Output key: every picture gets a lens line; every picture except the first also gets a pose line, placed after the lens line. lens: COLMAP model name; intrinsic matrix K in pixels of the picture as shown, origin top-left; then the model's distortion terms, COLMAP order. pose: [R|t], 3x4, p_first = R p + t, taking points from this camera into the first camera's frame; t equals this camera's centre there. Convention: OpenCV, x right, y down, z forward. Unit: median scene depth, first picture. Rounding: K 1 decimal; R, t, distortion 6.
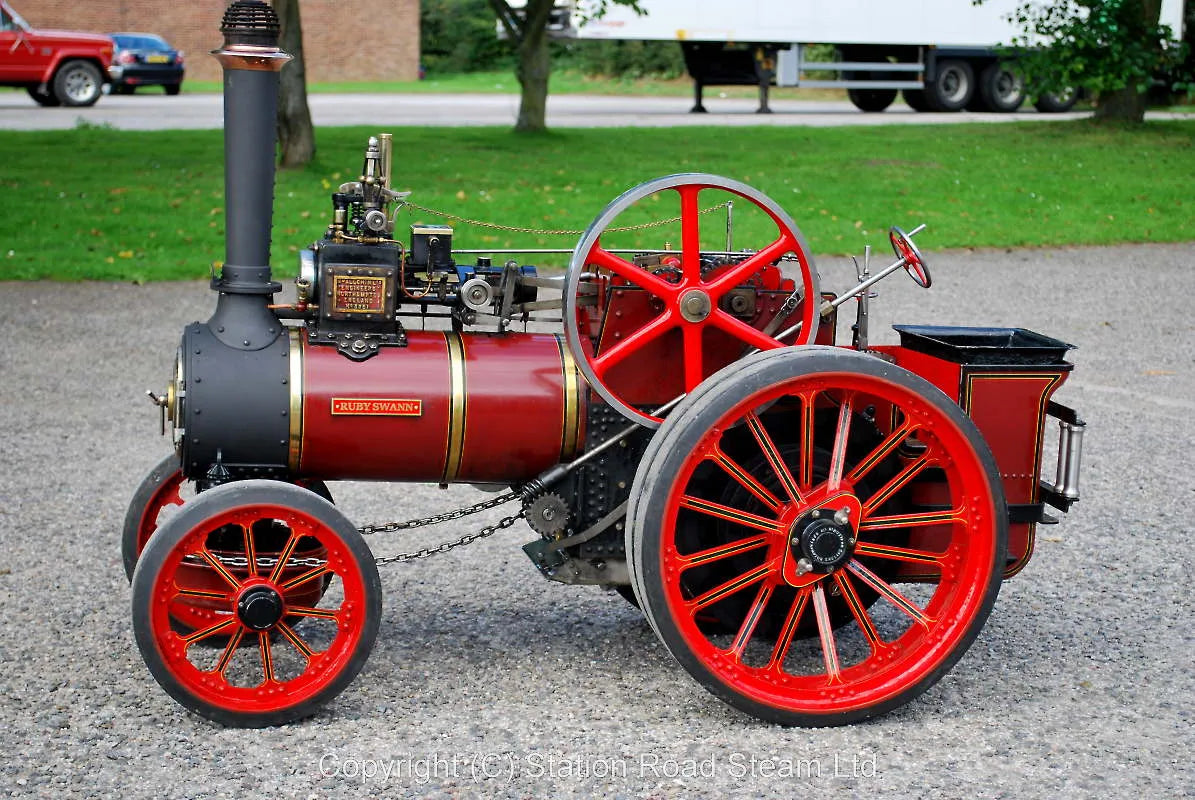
lens RADIAL K [[2149.3, 0, 597.5], [0, 2149.3, 400.0], [0, 0, 1]] dist [0.035638, -0.028749]
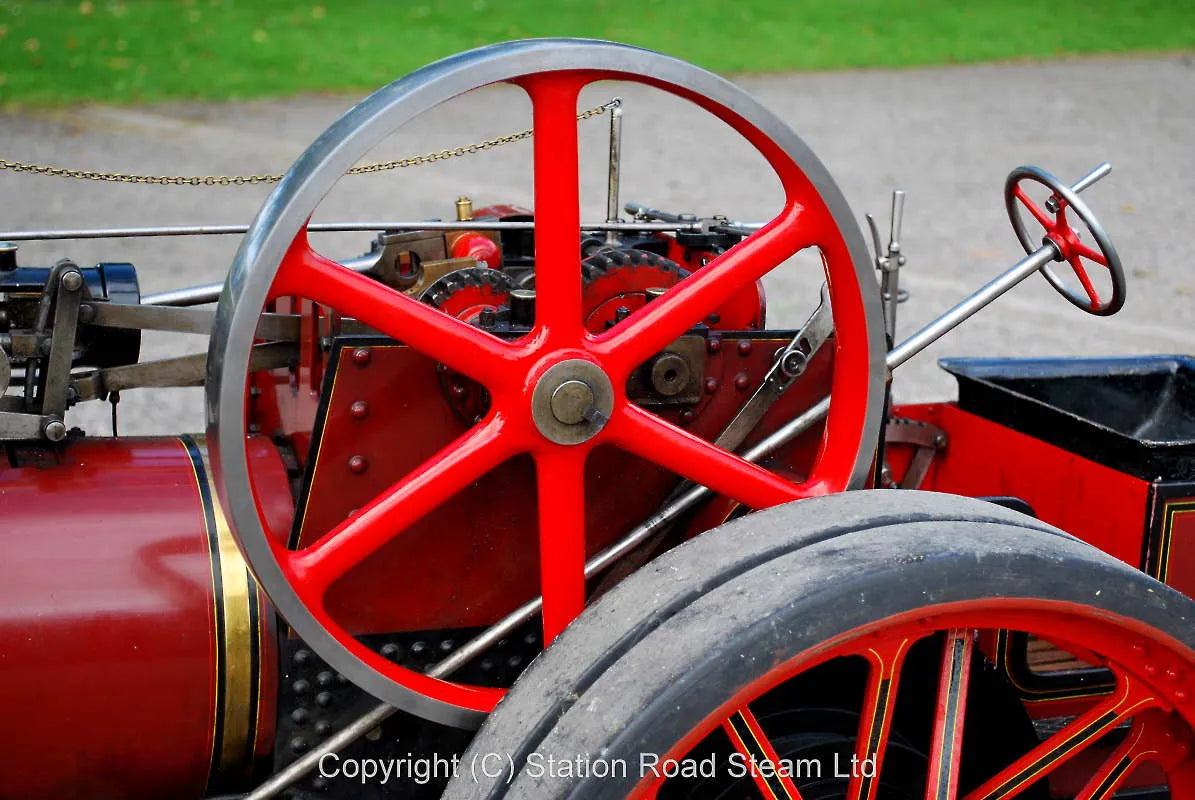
lens RADIAL K [[2149.3, 0, 597.5], [0, 2149.3, 400.0], [0, 0, 1]] dist [0.035638, -0.028749]
pose [[0.987418, -0.020527, 0.156796, -0.007925], [0.006761, 0.996113, 0.087829, -0.073591], [-0.157989, -0.085664, 0.983718, 0.612164]]
